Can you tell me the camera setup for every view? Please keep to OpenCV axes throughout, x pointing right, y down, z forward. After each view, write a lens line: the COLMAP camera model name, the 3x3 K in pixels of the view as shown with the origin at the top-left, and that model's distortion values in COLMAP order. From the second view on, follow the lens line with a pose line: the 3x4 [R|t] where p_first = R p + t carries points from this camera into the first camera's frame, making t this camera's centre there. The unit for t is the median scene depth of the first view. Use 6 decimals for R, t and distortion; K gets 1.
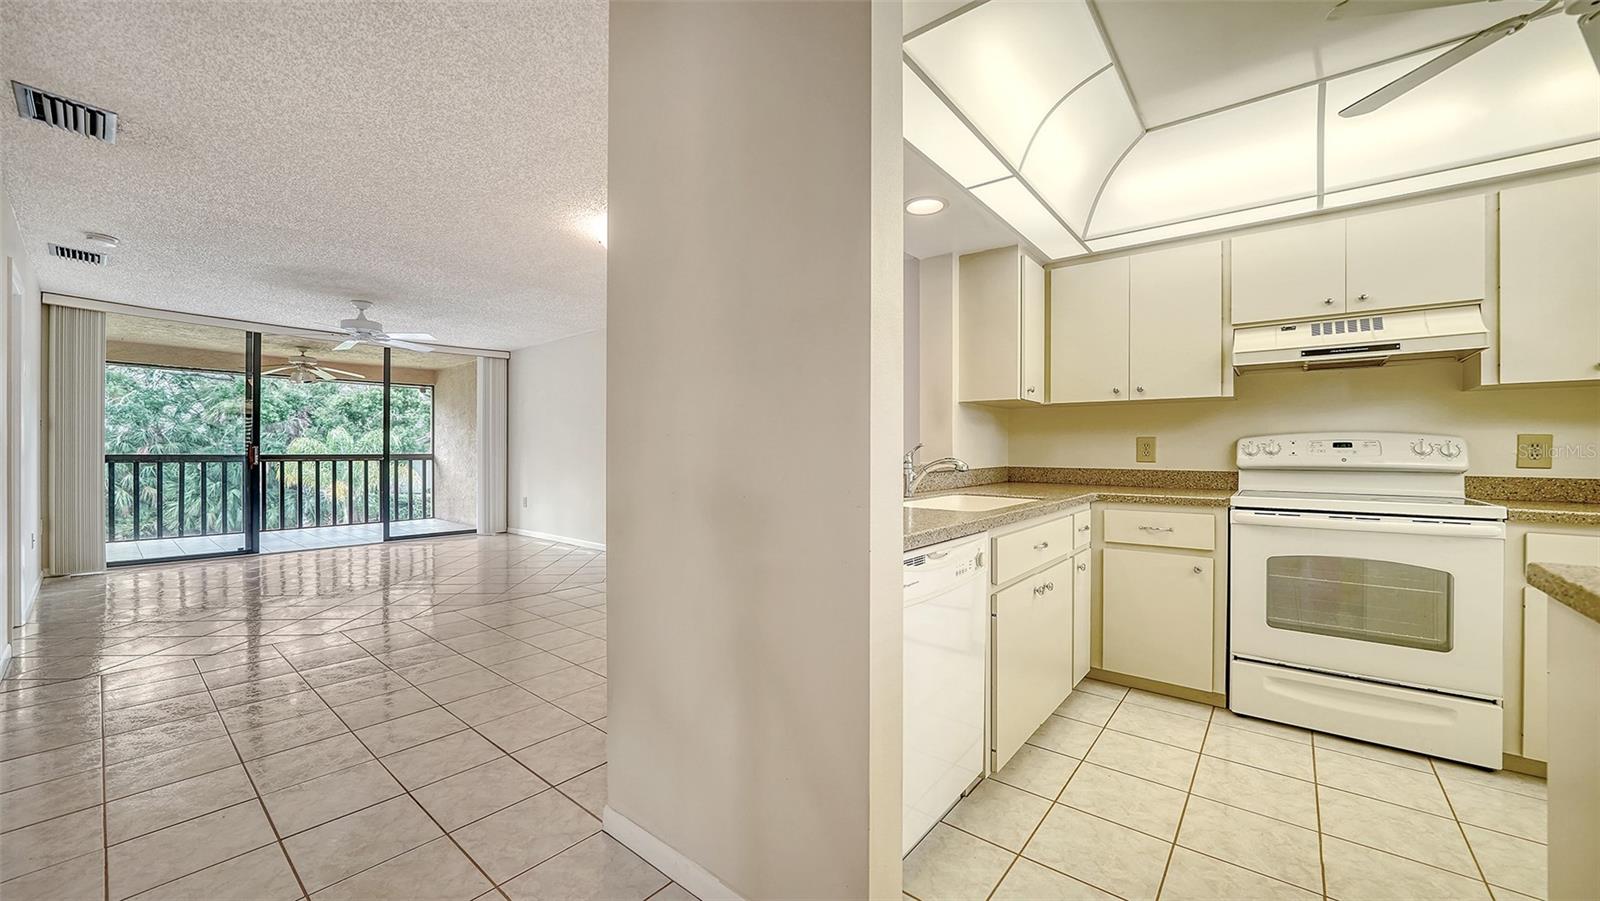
lens RADIAL K [[587.8, 0, 803.4], [0, 587.8, 450.1], [0, 0, 1]] dist [-0.003050, -0.000273]
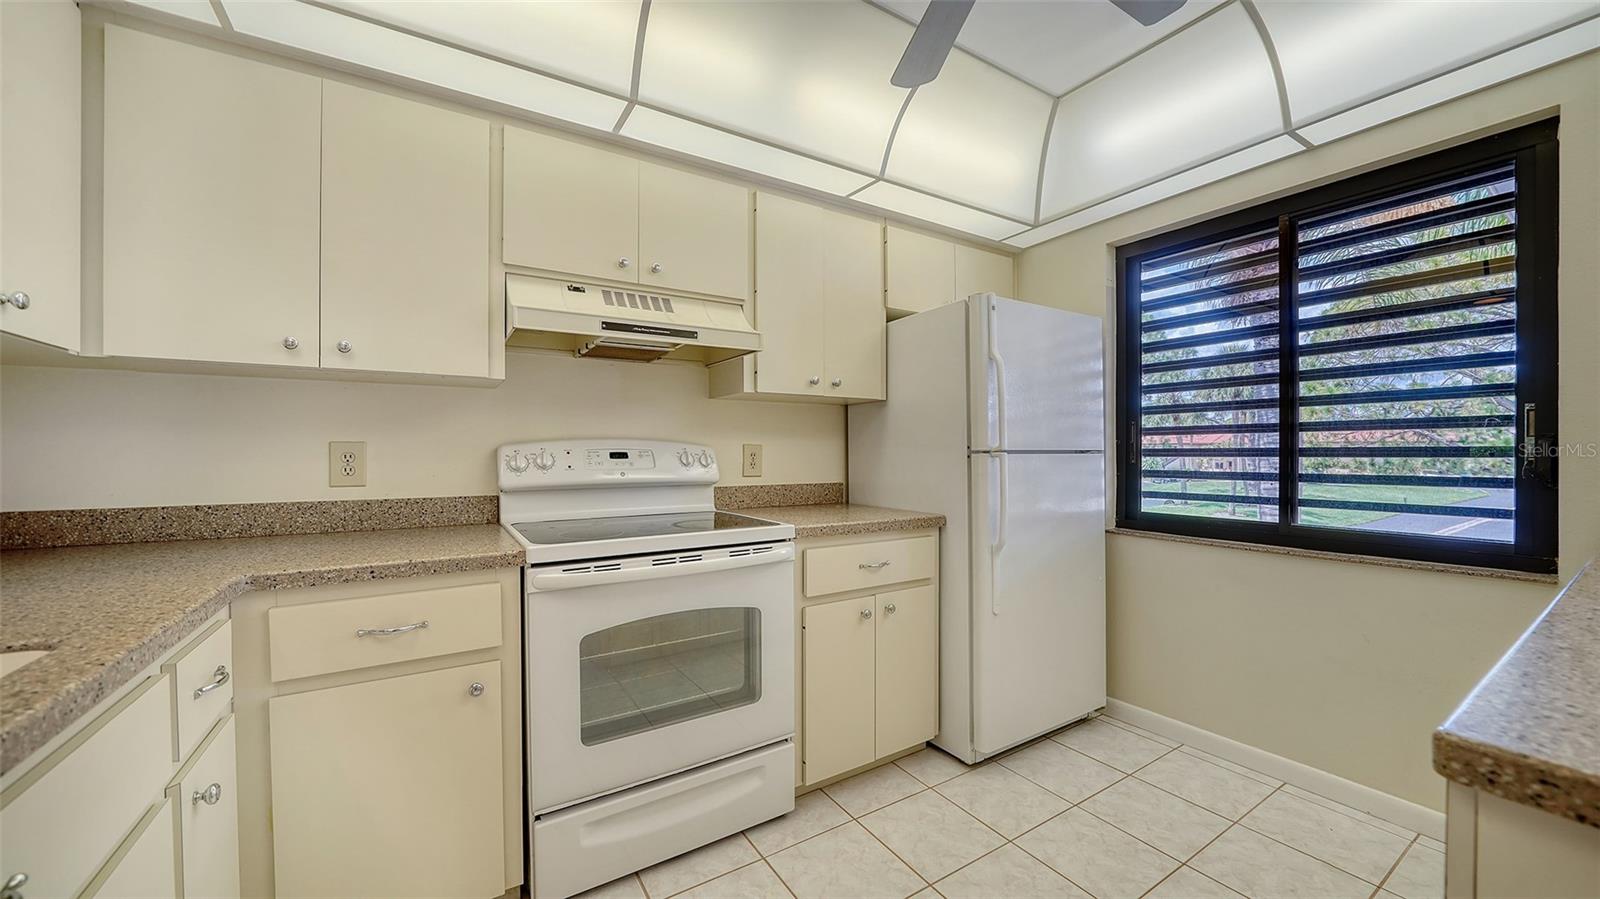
lens RADIAL K [[590.3, 0, 804.1], [0, 590.3, 453.9], [0, 0, 1]] dist [-0.024322, 0.000058]
pose [[0.315768, -0.005829, 0.948819, 0.261237], [0.006773, 0.999970, 0.003889, -0.012764], [-0.948812, 0.005198, 0.315798, 0.546544]]
